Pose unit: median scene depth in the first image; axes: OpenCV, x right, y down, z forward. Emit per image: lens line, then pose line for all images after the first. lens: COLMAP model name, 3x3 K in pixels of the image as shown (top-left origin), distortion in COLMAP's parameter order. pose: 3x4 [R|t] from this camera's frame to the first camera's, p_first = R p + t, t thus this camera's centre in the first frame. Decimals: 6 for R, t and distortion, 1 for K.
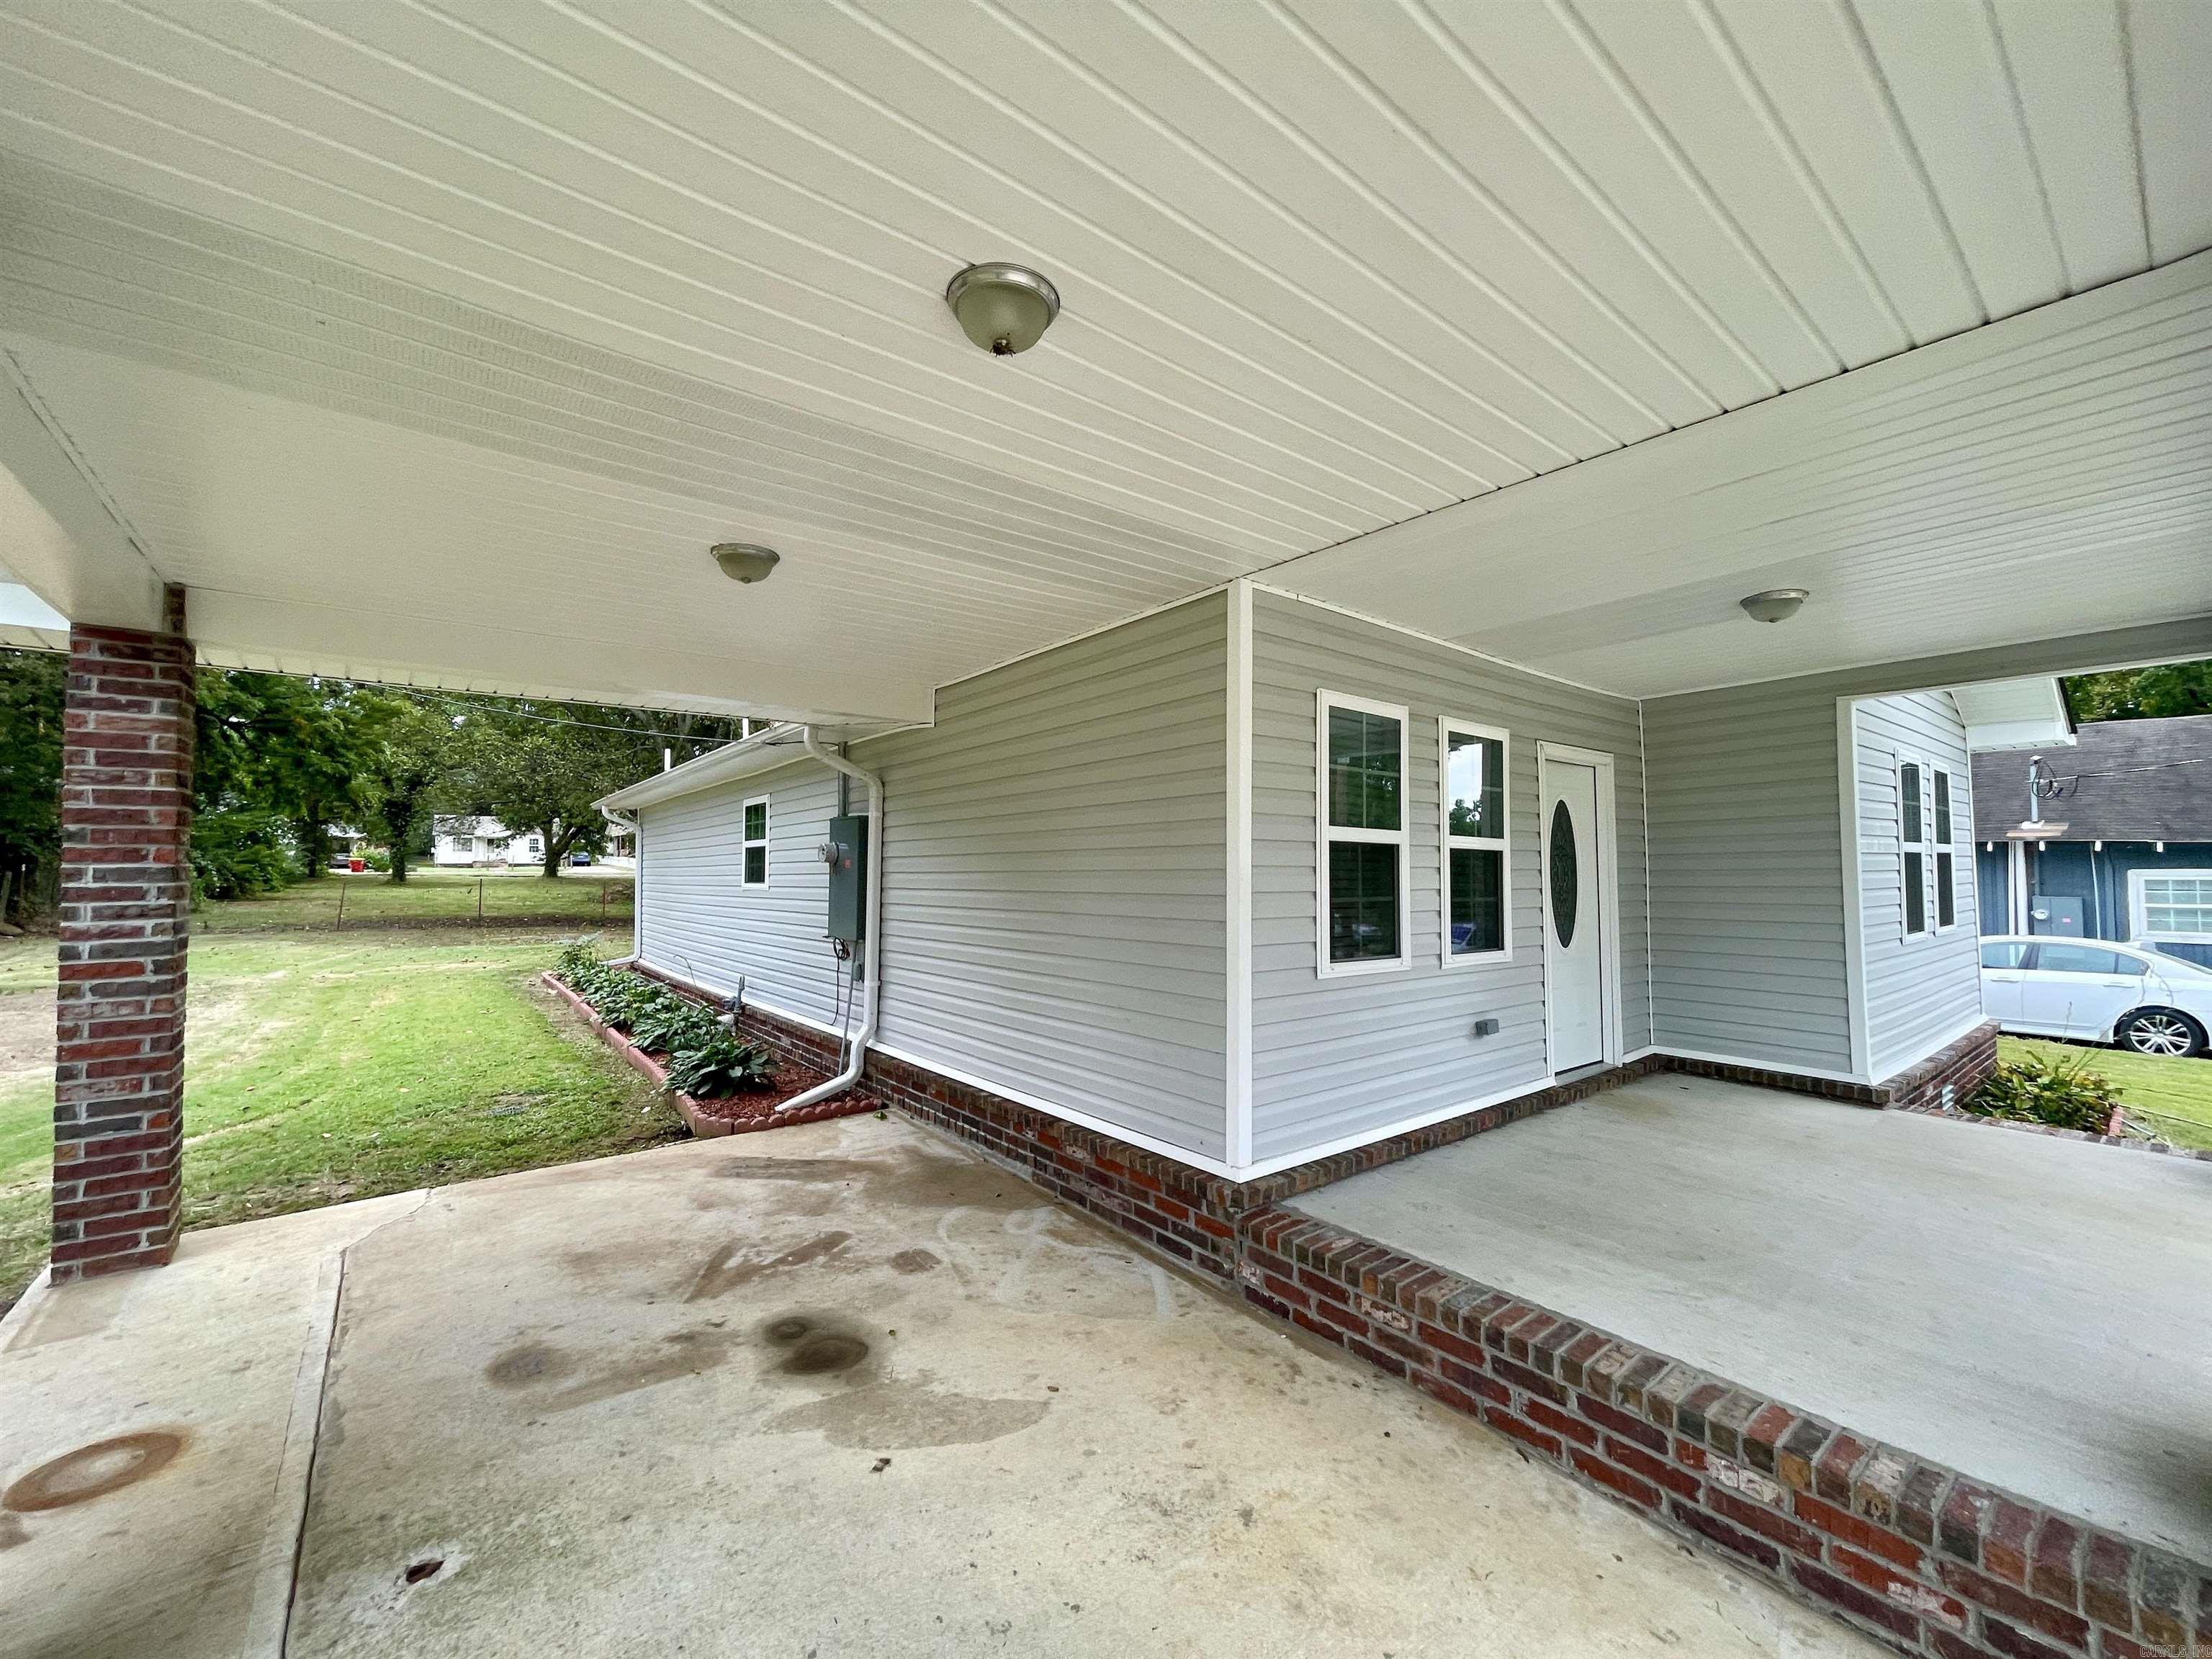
lens RADIAL K [[894.5, 0, 1106.0], [0, 894.5, 829.5], [0, 0, 1]] dist [-0.000022, -0.000323]
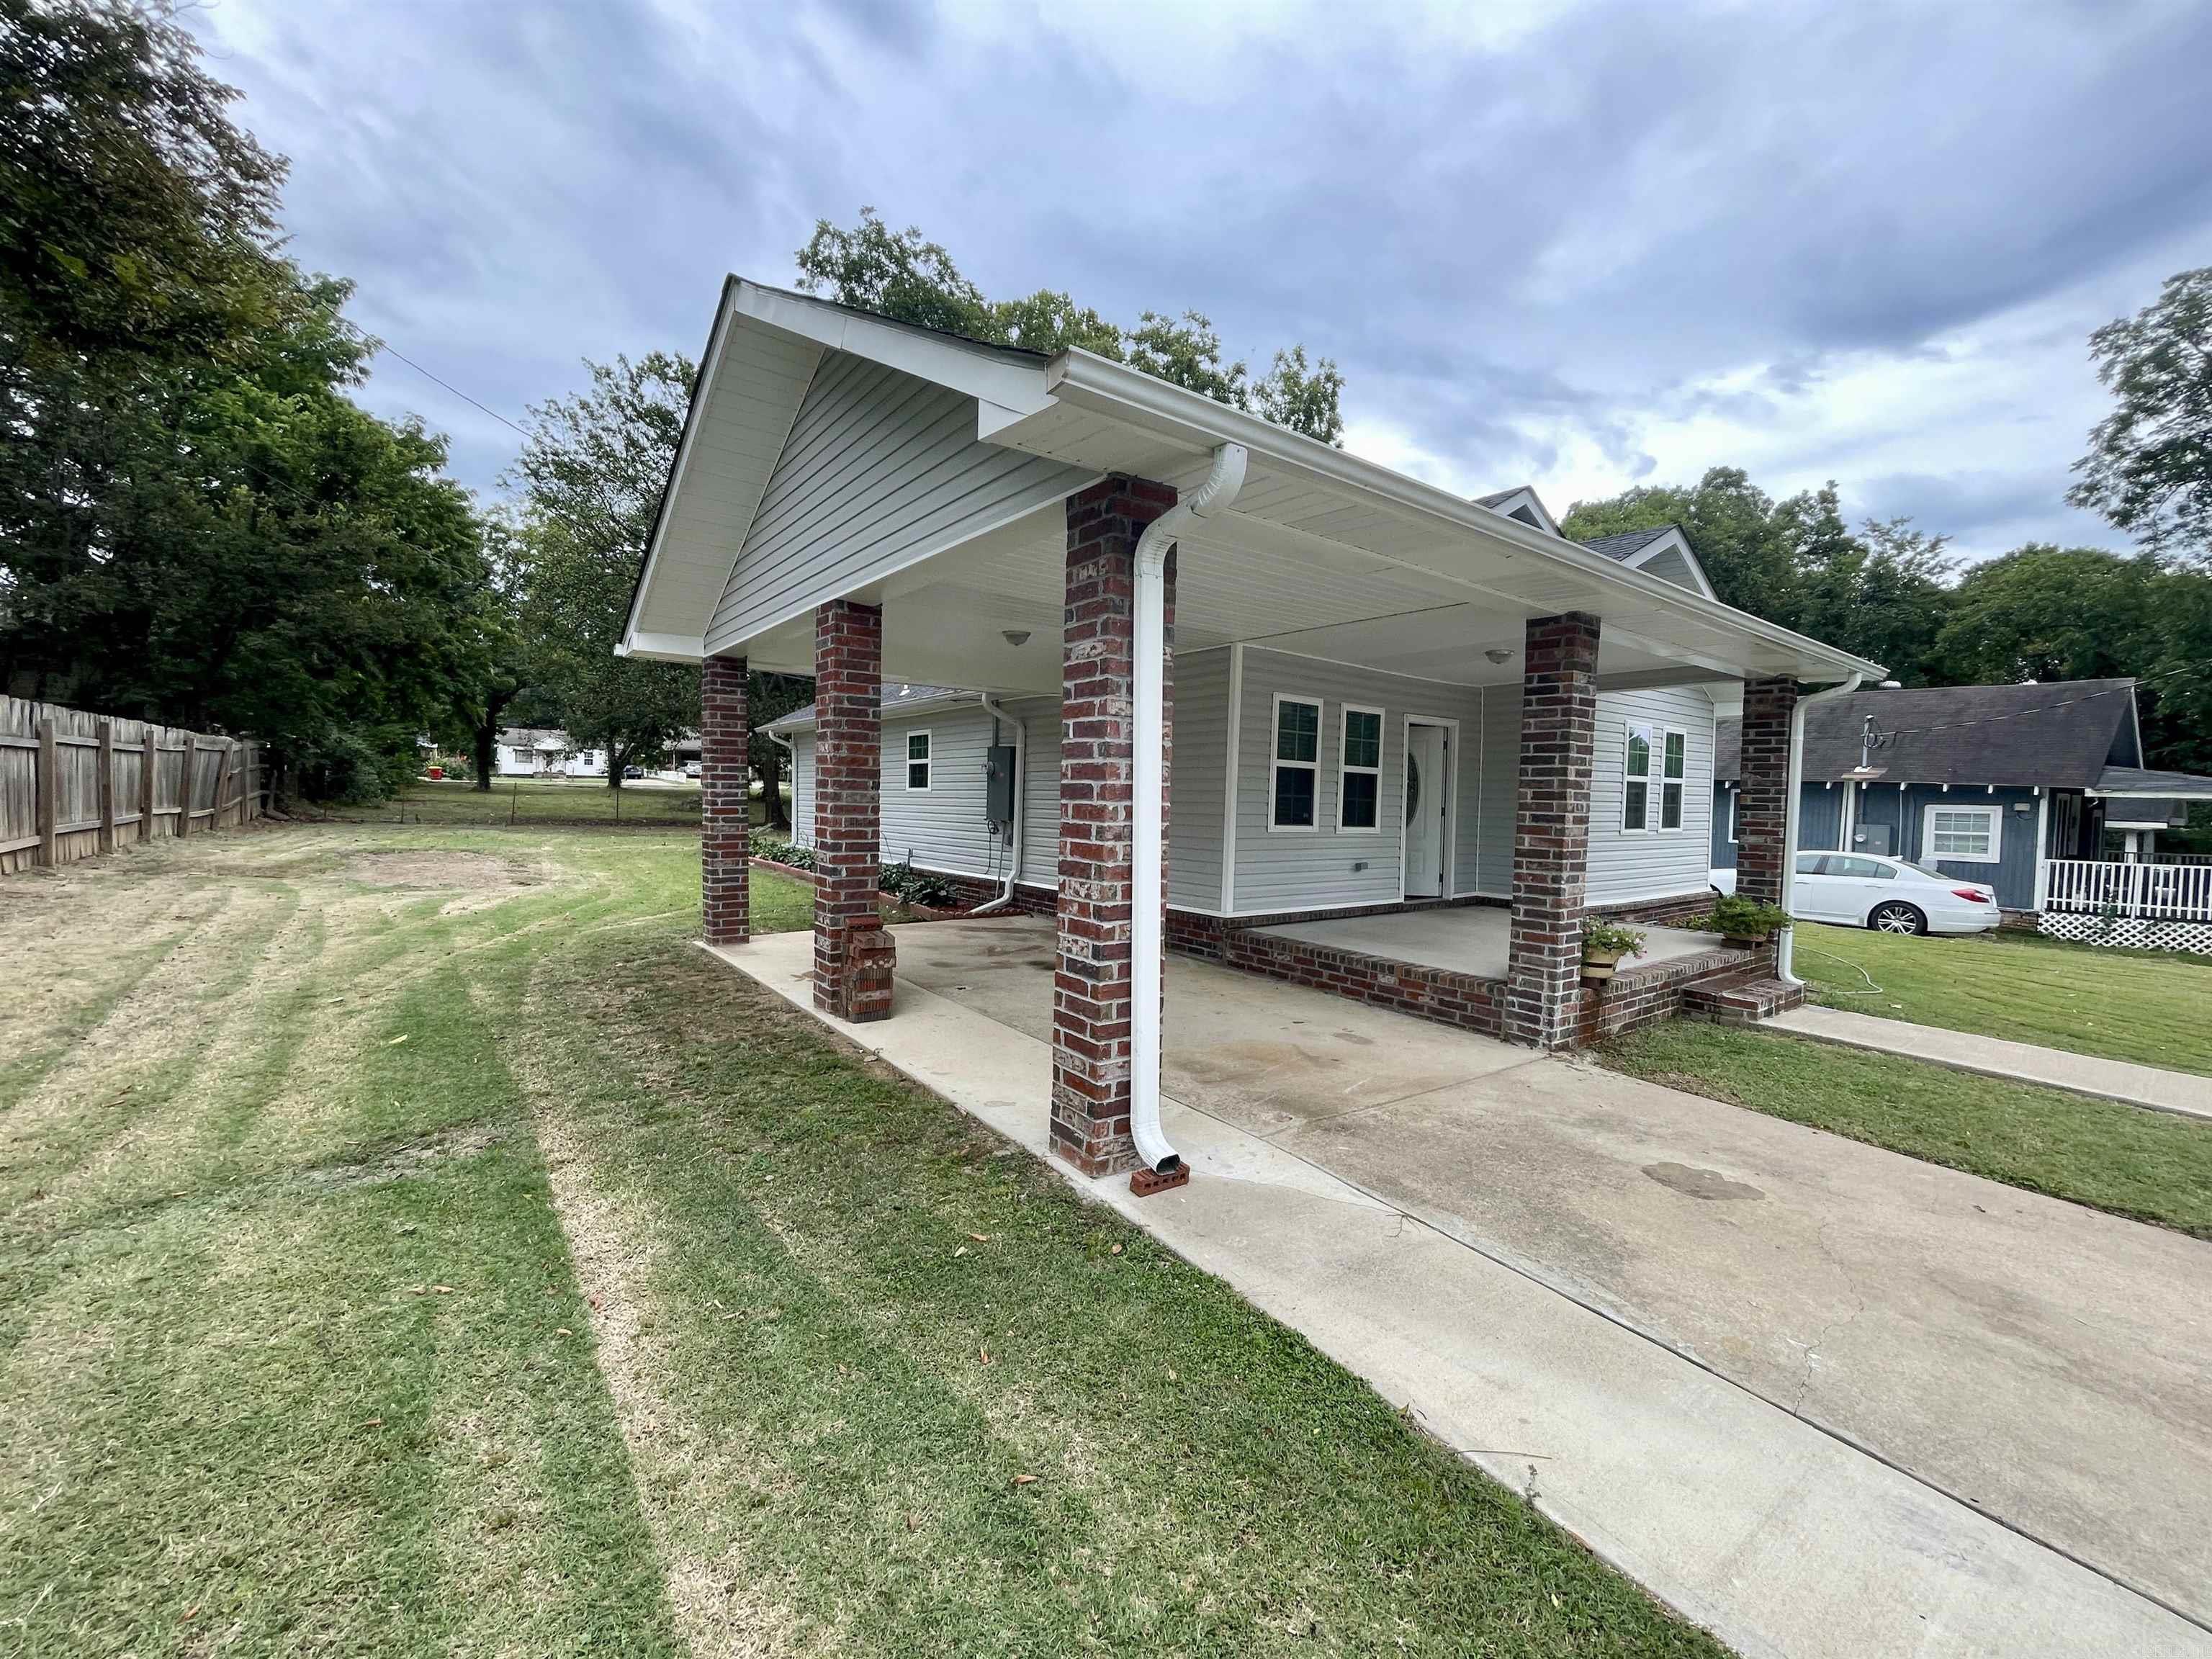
lens RADIAL K [[884.4, 0, 1106.0], [0, 884.4, 829.5], [0, 0, 1]] dist [0.012388, 0.000391]
pose [[0.999580, 0.023917, -0.016385, -0.068688], [-0.022473, 0.996270, 0.083317, -0.002253], [0.018317, -0.082914, 0.996388, -0.673553]]
